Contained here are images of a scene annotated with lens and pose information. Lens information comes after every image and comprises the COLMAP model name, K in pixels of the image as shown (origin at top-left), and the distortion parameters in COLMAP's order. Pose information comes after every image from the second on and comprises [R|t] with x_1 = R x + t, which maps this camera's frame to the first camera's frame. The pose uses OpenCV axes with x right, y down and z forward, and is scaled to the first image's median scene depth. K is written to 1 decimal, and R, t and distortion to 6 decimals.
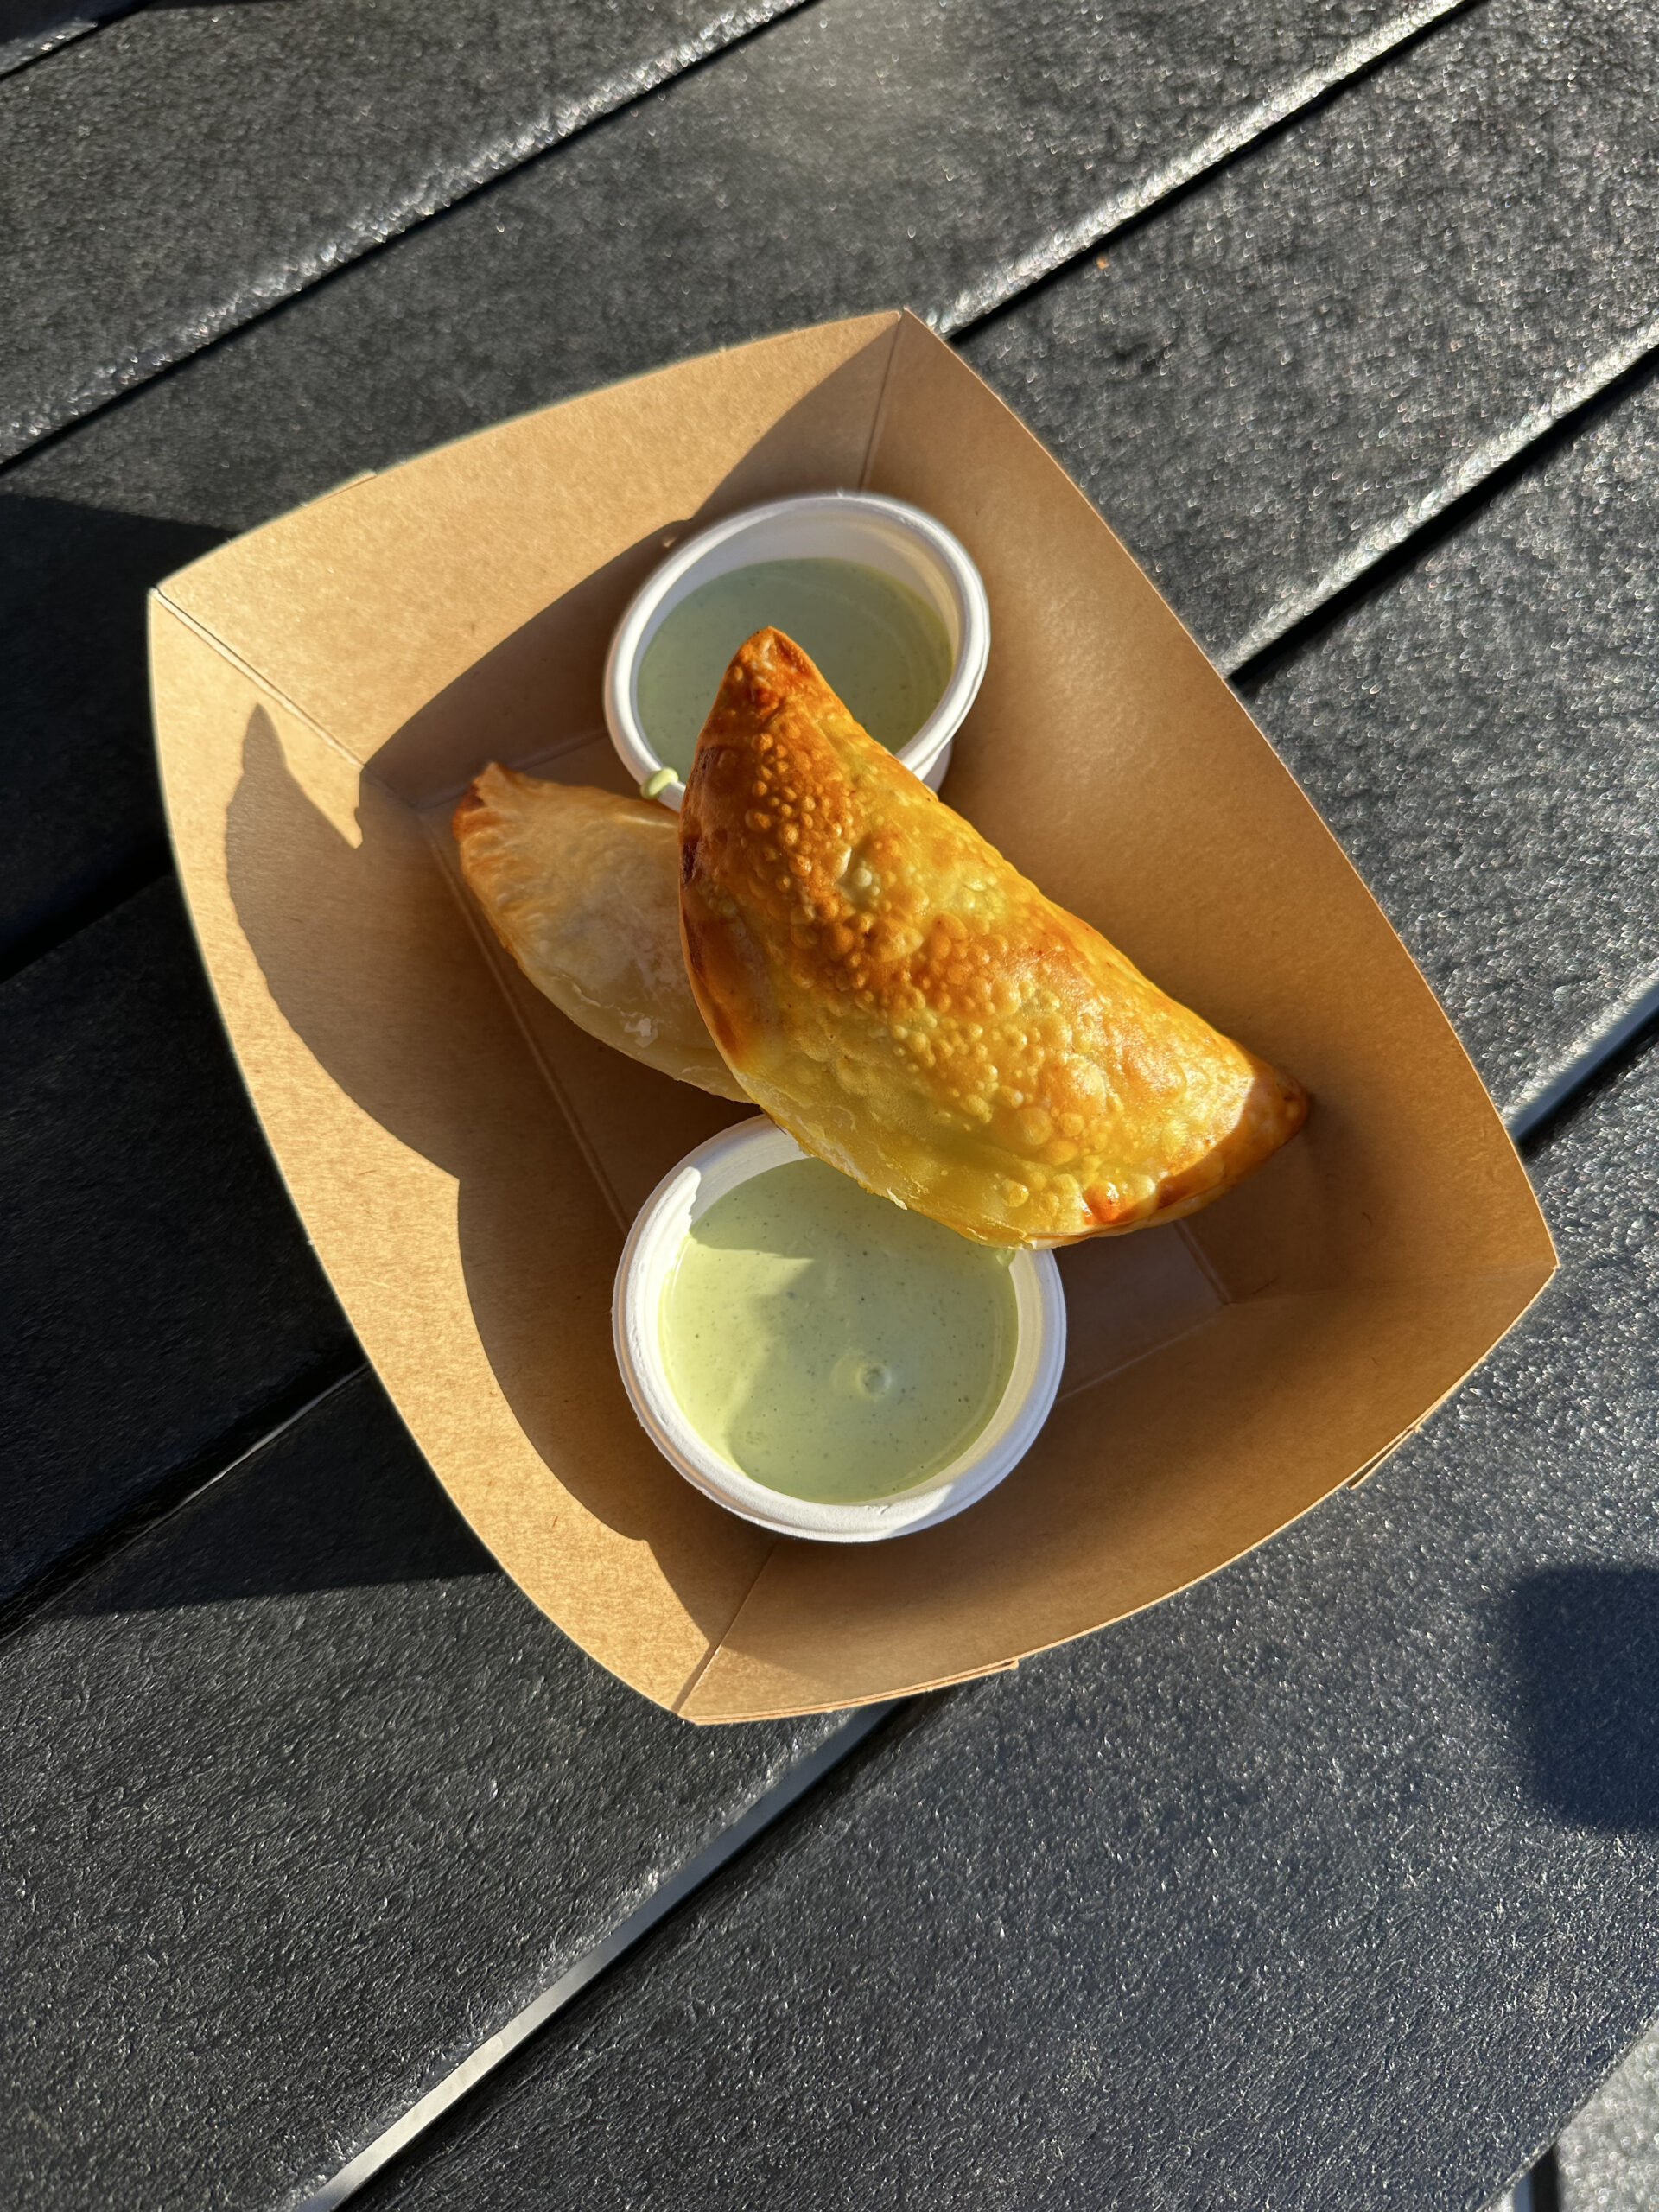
lens RADIAL K [[1539.2, 0, 833.5], [0, 1539.2, 1110.7], [0, 0, 1]] dist [-0.016951, -0.007120]
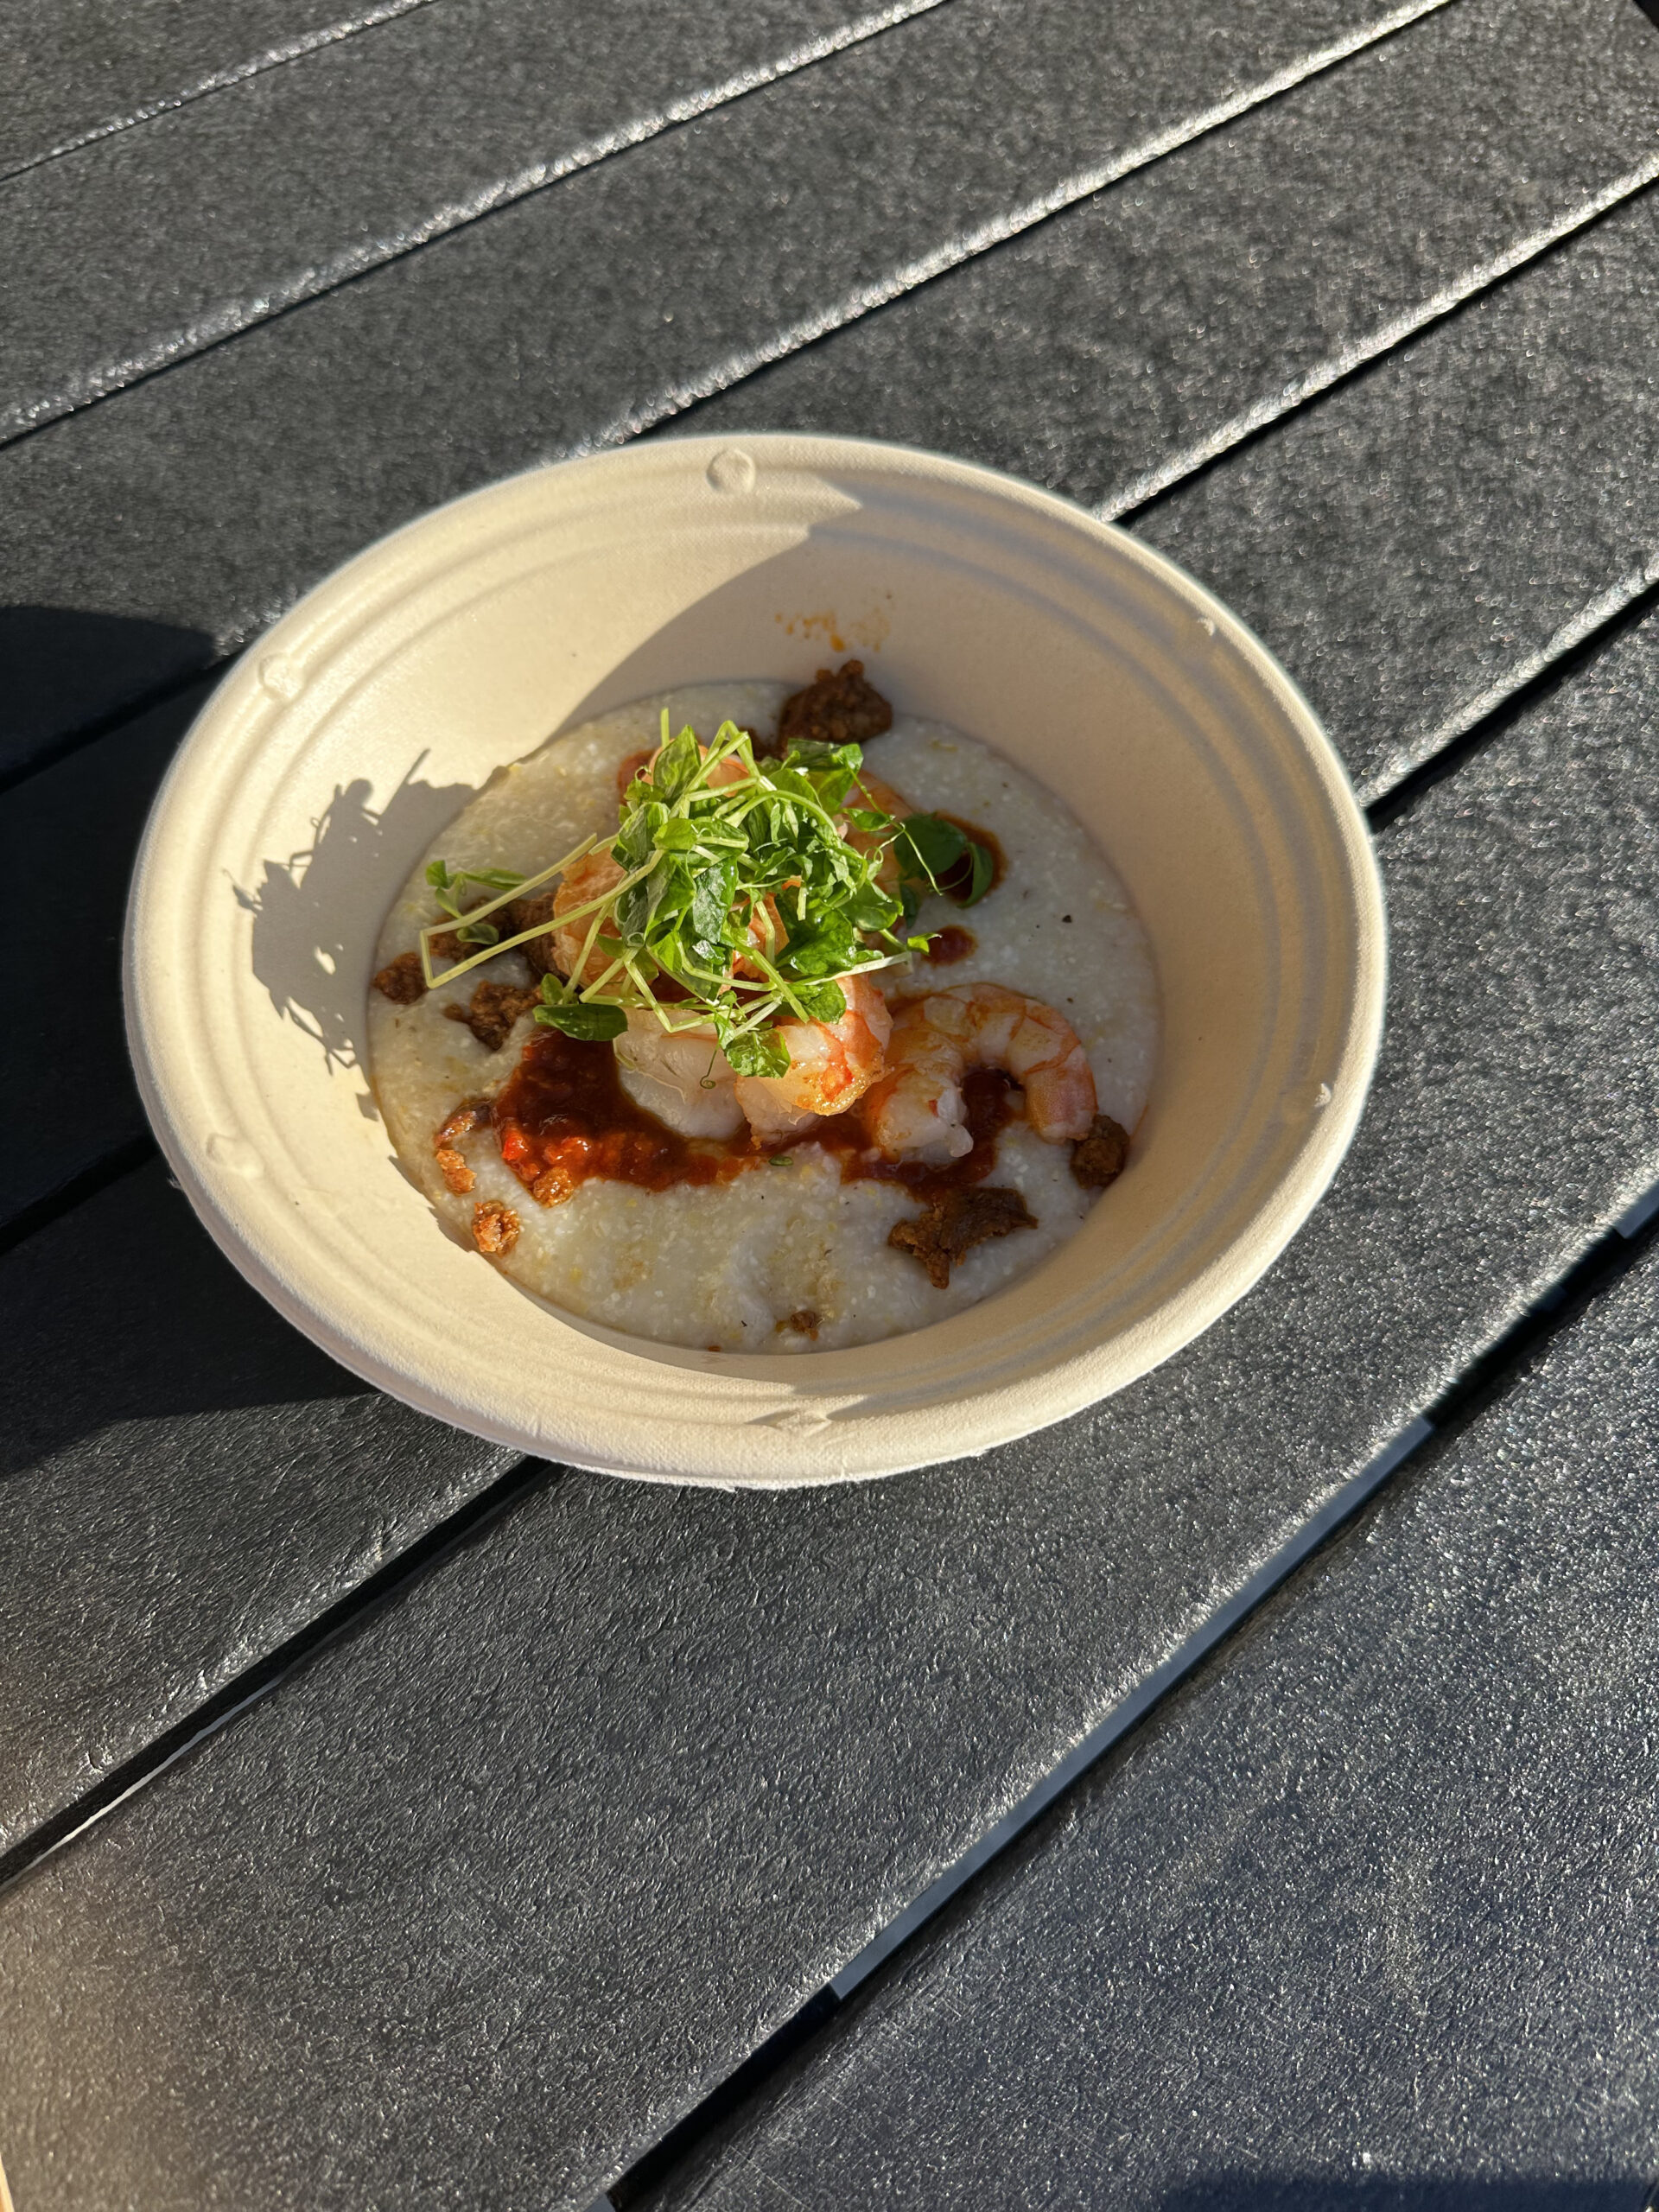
lens RADIAL K [[1539.2, 0, 825.4], [0, 1539.2, 1101.9], [0, 0, 1]] dist [-0.016951, -0.007120]
pose [[0.999966, 0.006947, -0.004397, 0.196240], [-0.007465, 0.991251, -0.131780, -0.179976], [0.003443, 0.131808, 0.991269, 0.003074]]
